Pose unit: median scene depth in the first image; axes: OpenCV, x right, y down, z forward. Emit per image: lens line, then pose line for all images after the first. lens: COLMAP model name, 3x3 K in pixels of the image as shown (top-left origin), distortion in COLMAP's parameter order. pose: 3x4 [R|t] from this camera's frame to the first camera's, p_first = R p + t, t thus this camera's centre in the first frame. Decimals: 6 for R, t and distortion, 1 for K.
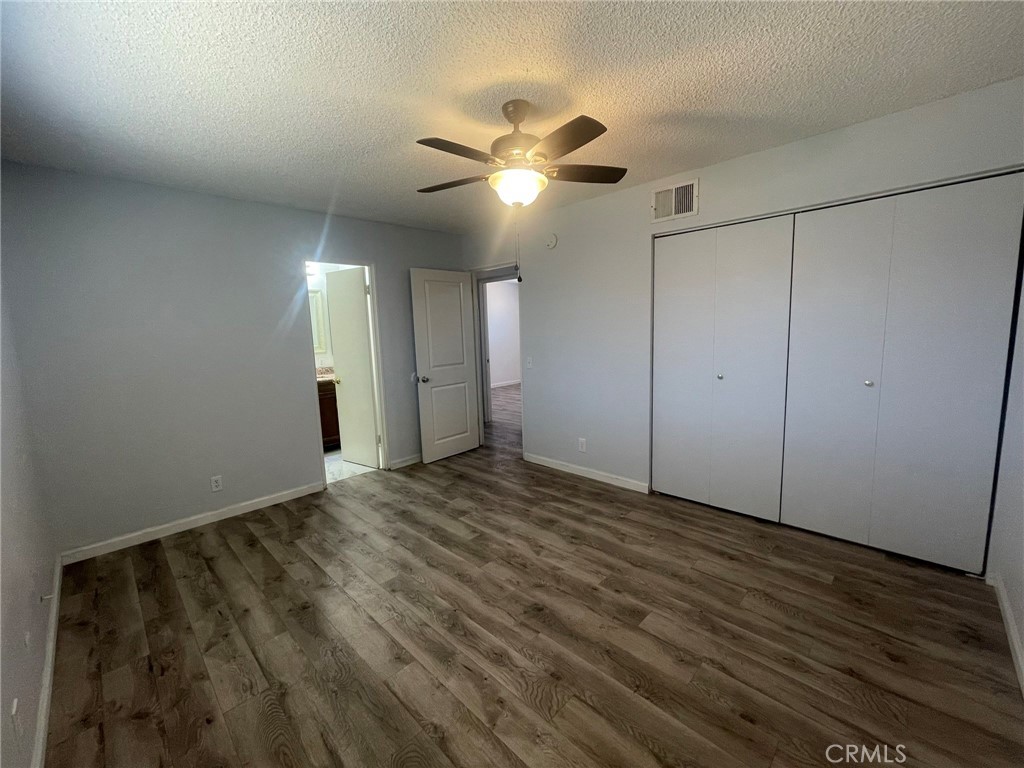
lens RADIAL K [[414.6, 0, 505.3], [0, 414.6, 381.8], [0, 0, 1]] dist [-0.004571, 0.001634]
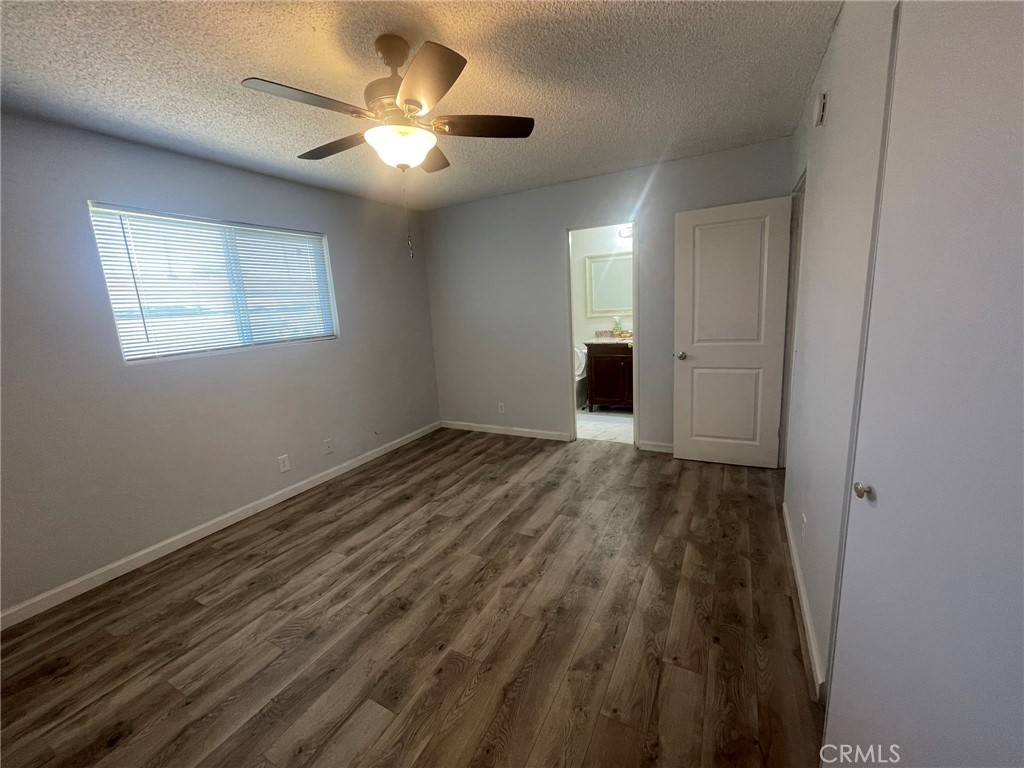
lens RADIAL K [[414.6, 0, 511.3], [0, 414.6, 377.4], [0, 0, 1]] dist [-0.004571, 0.001634]
pose [[0.289503, 0.187794, -0.938574, 0.697741], [-0.073762, 0.982026, 0.173736, -0.118522], [0.954331, 0.018934, 0.298151, 0.684585]]
